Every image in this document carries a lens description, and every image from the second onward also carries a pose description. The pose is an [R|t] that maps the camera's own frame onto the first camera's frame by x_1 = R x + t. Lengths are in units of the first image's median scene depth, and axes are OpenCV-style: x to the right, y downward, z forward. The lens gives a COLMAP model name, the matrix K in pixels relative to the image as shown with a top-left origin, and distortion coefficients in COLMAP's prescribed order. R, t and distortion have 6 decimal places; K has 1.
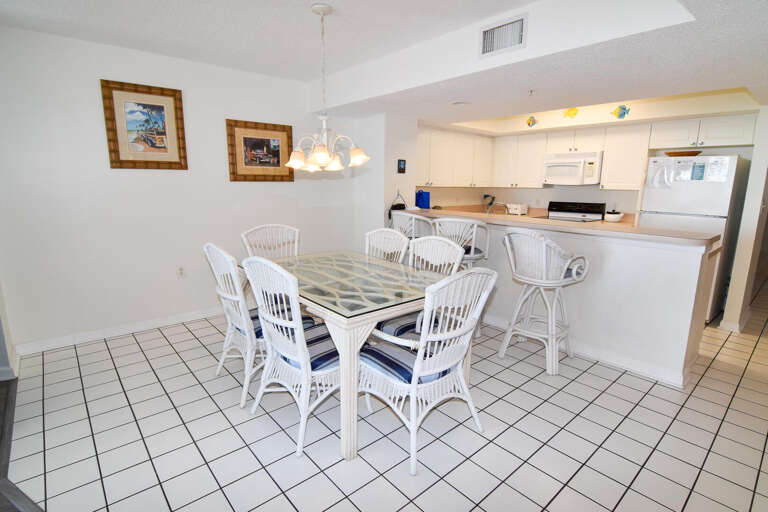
lens RADIAL K [[389.0, 0, 384.0], [0, 389.0, 256.0], [0, 0, 1]] dist [-0.014527, 0.001240]
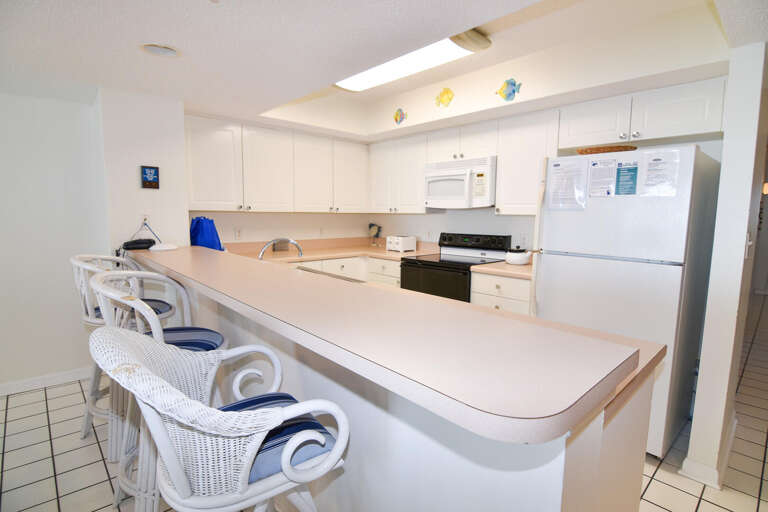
lens RADIAL K [[380.2, 0, 384.0], [0, 380.2, 256.0], [0, 0, 1]] dist [-0.016858, -0.000848]
pose [[0.999644, -0.004034, 0.026370, 0.355561], [0.005910, 0.997428, -0.071428, -0.059021], [-0.026014, 0.071559, 0.997097, 0.377403]]
